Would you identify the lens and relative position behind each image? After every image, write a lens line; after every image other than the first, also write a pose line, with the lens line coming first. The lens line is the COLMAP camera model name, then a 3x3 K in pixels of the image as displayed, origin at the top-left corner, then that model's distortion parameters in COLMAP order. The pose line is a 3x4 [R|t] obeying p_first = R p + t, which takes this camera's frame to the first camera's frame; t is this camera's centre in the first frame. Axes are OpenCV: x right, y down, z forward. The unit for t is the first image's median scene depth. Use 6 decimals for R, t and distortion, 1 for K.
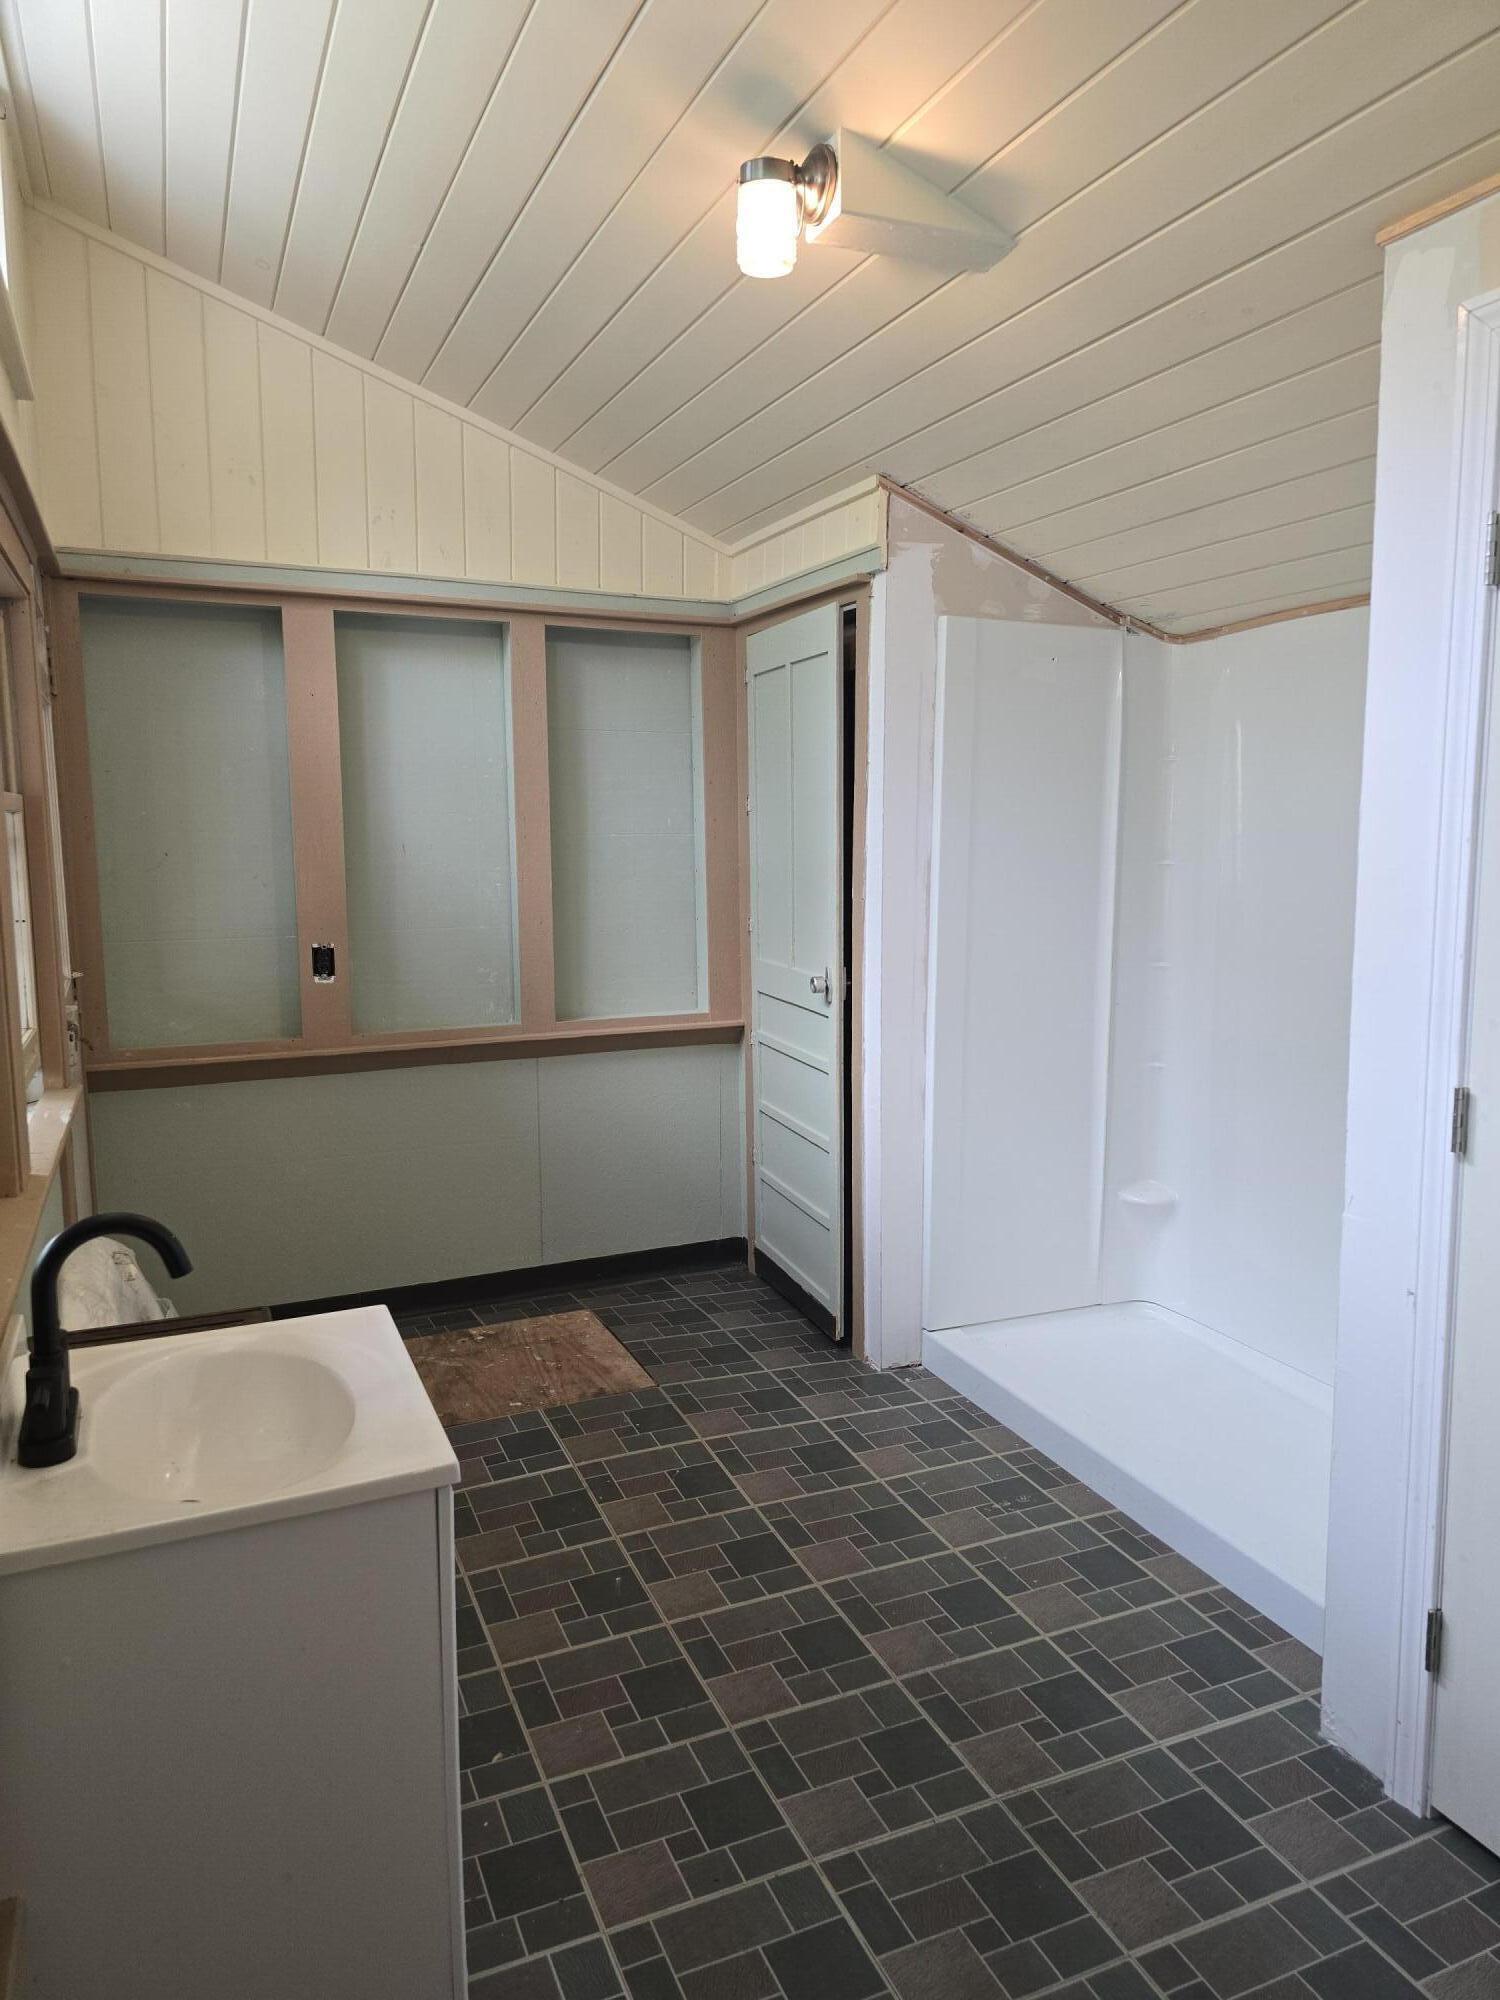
lens RADIAL K [[1332.5, 0, 759.5], [0, 1332.5, 992.3], [0, 0, 1]] dist [-0.002672, -0.001320]
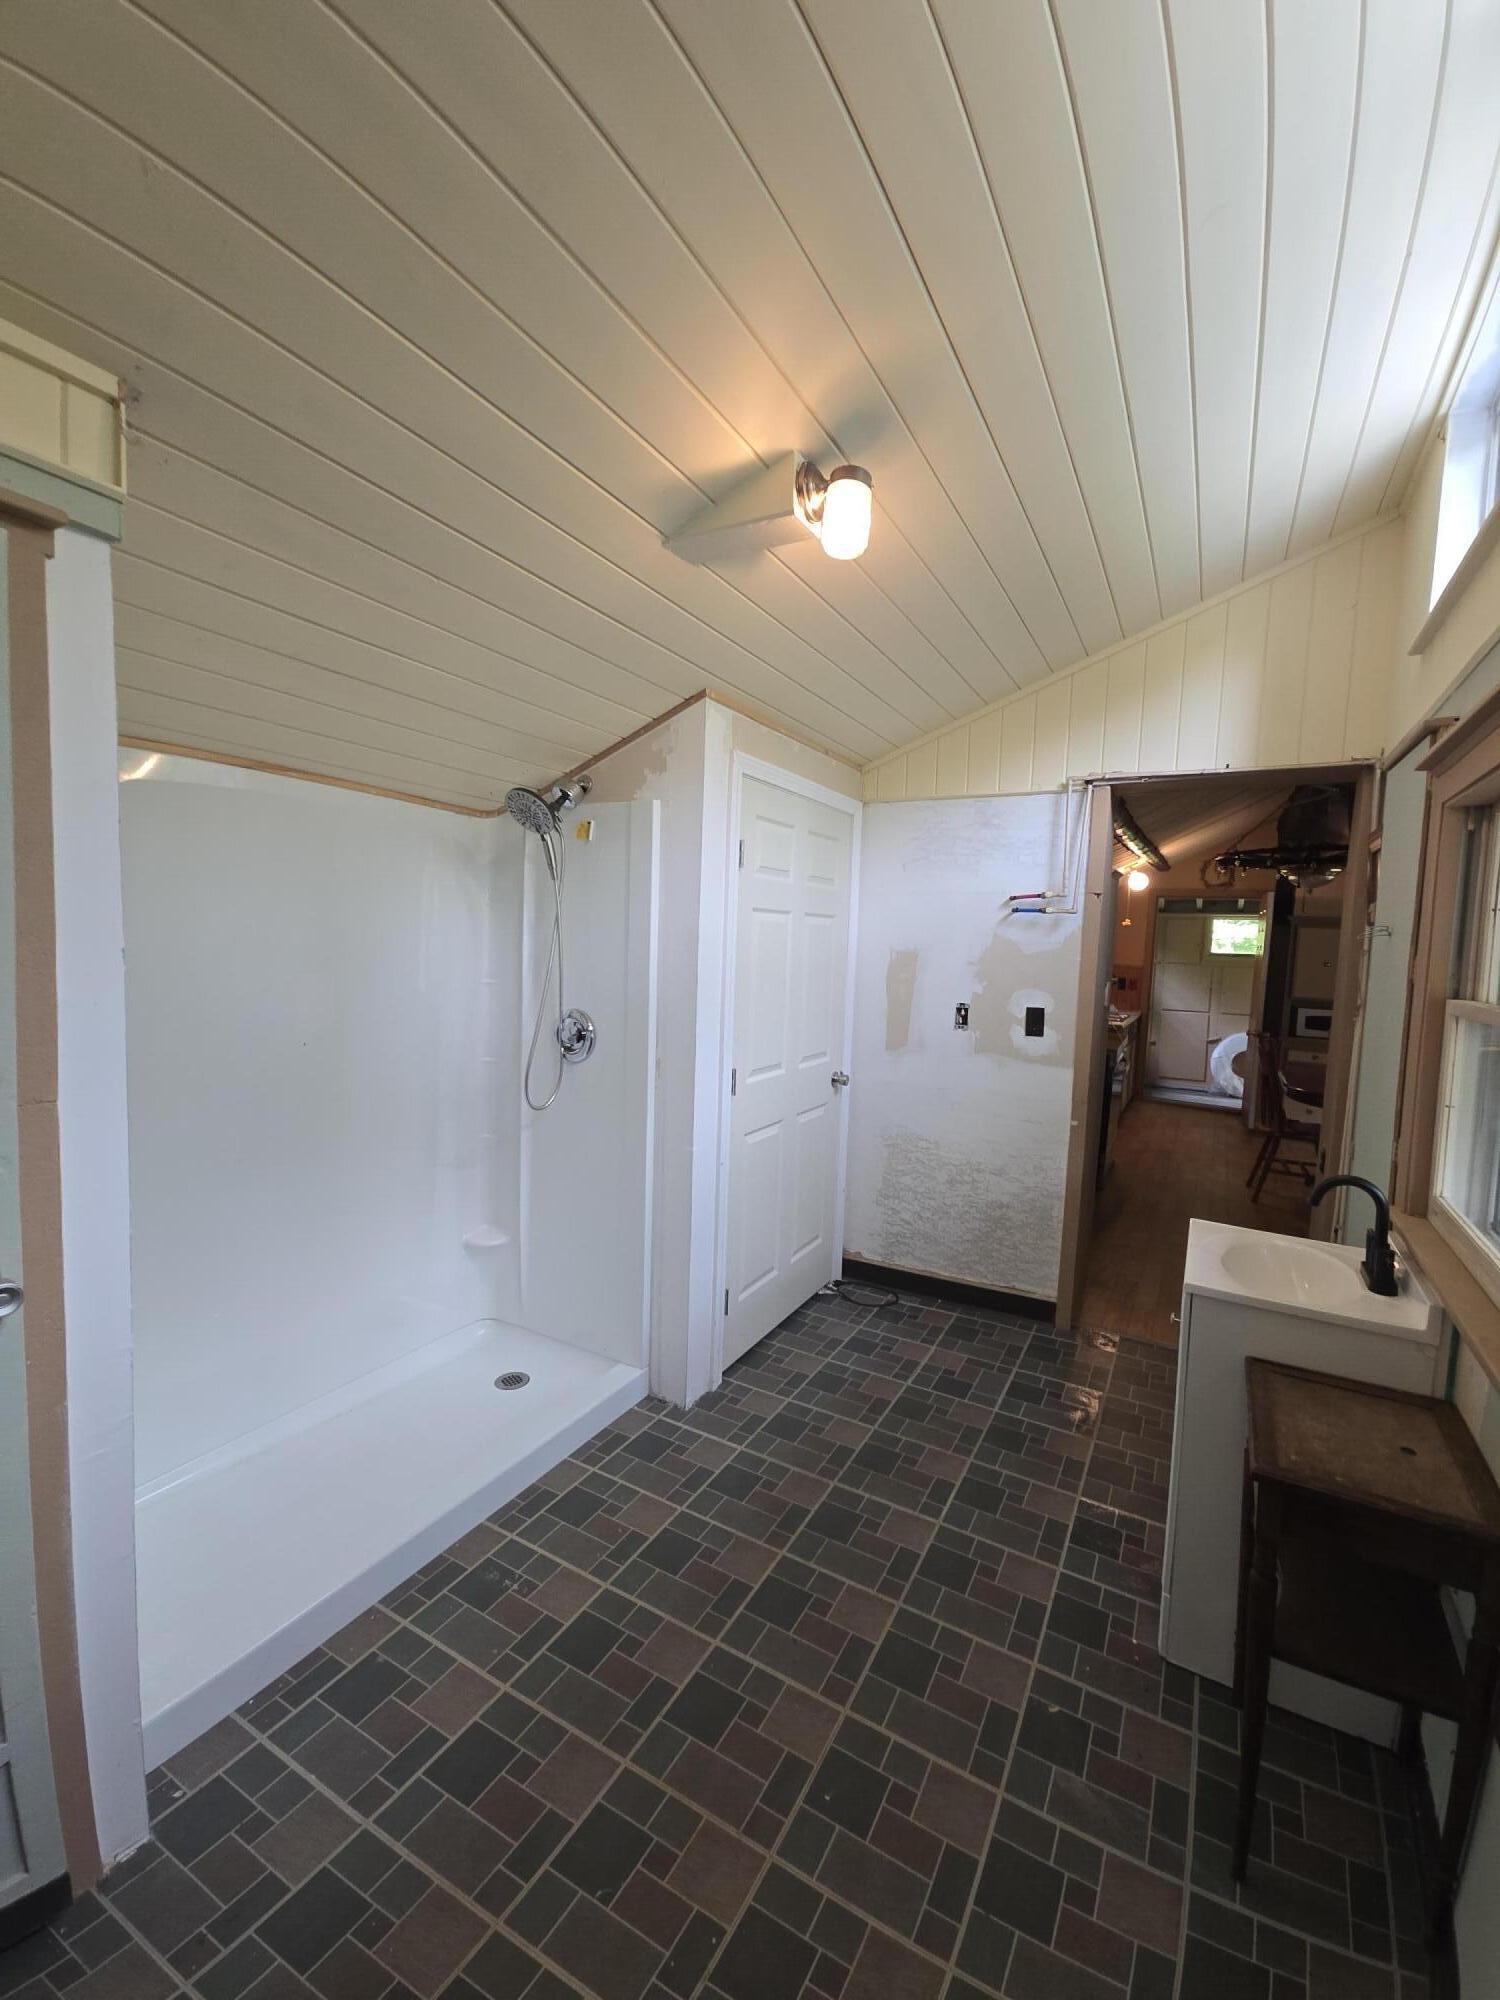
lens RADIAL K [[807.4, 0, 757.1], [0, 807.4, 1006.3], [0, 0, 1]] dist [-0.000225, -0.000103]
pose [[-0.596935, -0.084813, 0.797794, -0.520758], [0.068590, 0.985361, 0.156075, -0.213544], [-0.799352, 0.147888, -0.582379, 1.392195]]
